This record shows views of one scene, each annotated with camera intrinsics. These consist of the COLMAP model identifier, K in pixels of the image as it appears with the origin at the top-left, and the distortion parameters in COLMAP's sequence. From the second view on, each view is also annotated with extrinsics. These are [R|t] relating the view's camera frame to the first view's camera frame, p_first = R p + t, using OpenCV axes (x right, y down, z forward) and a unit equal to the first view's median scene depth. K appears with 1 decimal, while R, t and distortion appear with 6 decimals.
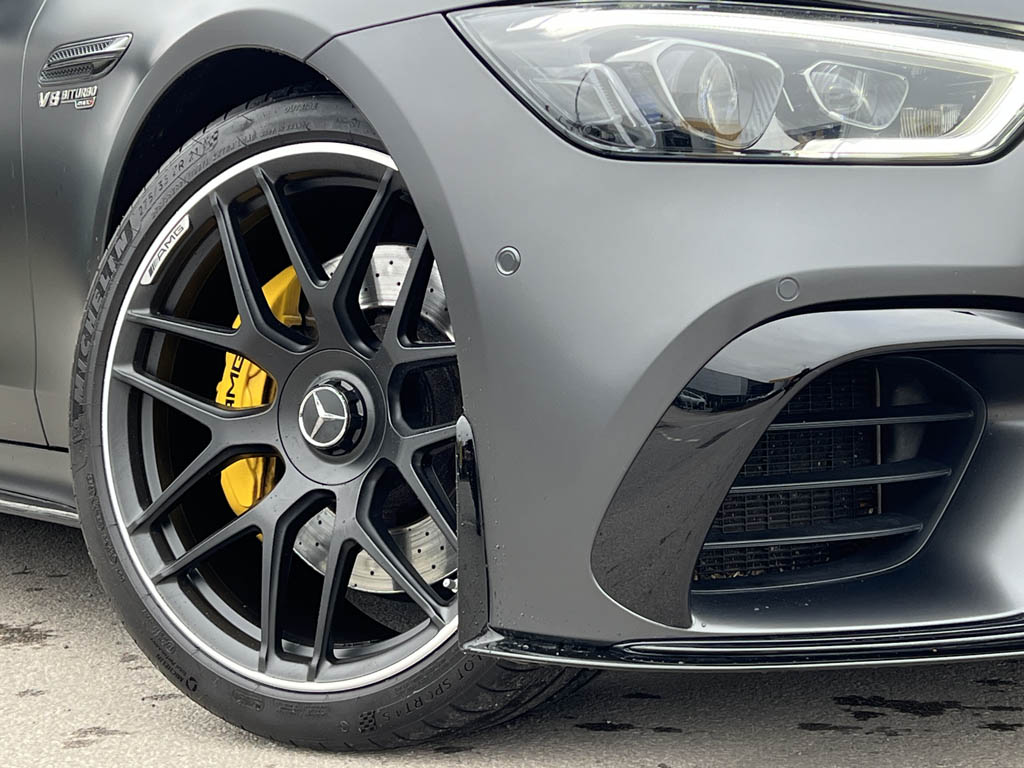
lens RADIAL K [[1978.8, 0, 512.0], [0, 1978.8, 384.0], [0, 0, 1]] dist [0.182363, -0.280246]
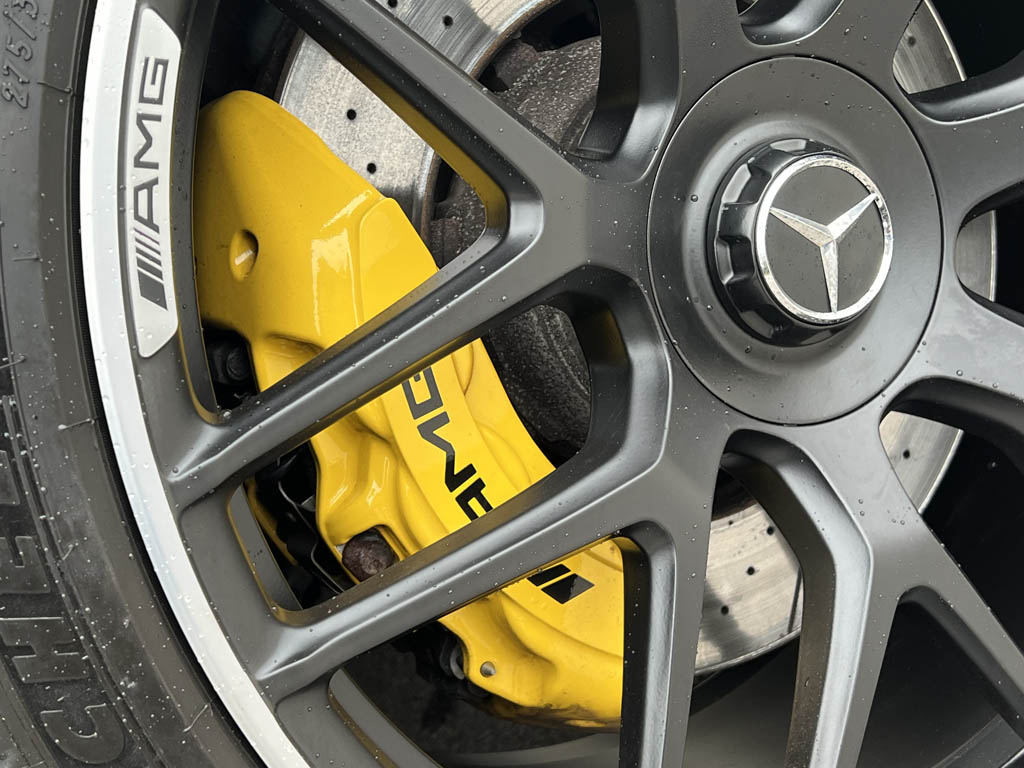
lens RADIAL K [[1394.9, 0, 512.0], [0, 1394.9, 384.0], [0, 0, 1]] dist [0.325414, -1.399526]
pose [[0.313739, -0.587404, 0.746006, -0.315005], [0.577983, 0.741491, 0.340773, -0.084115], [-0.753328, 0.324265, 0.572144, 0.873824]]
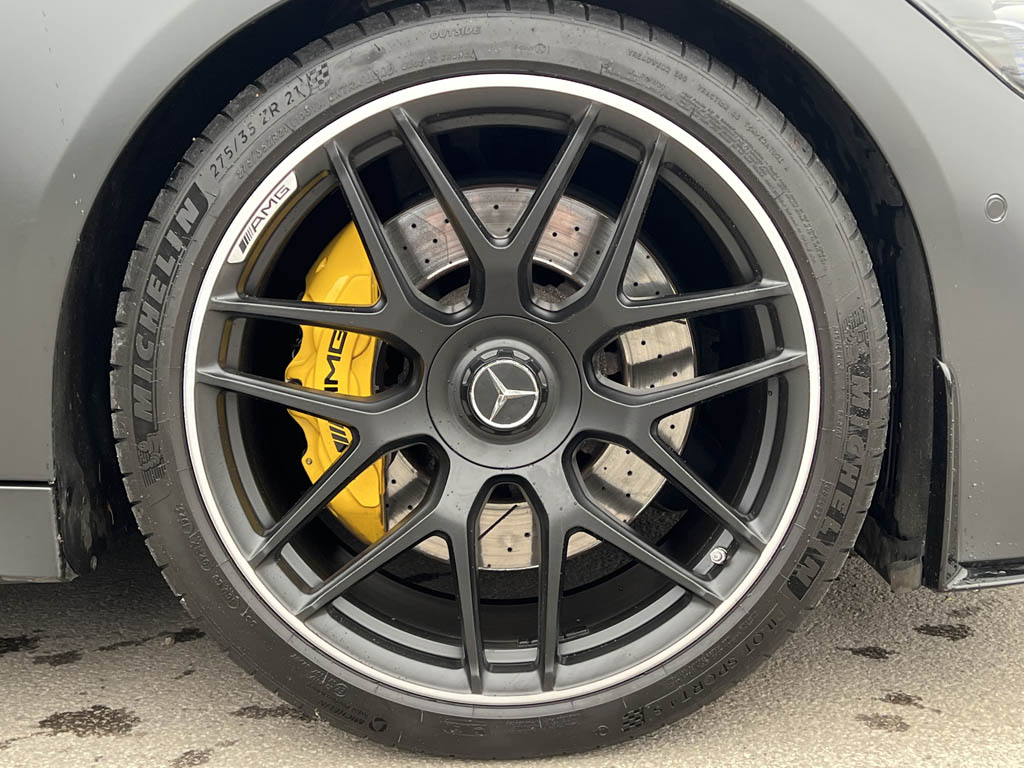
lens RADIAL K [[1394.9, 0, 512.0], [0, 1394.9, 384.0], [0, 0, 1]] dist [0.325414, -1.399526]
pose [[0.828222, -0.155816, 0.538302, -0.411332], [0.094974, 0.985700, 0.139195, -0.071479], [-0.552293, -0.064160, 0.831177, 0.469101]]
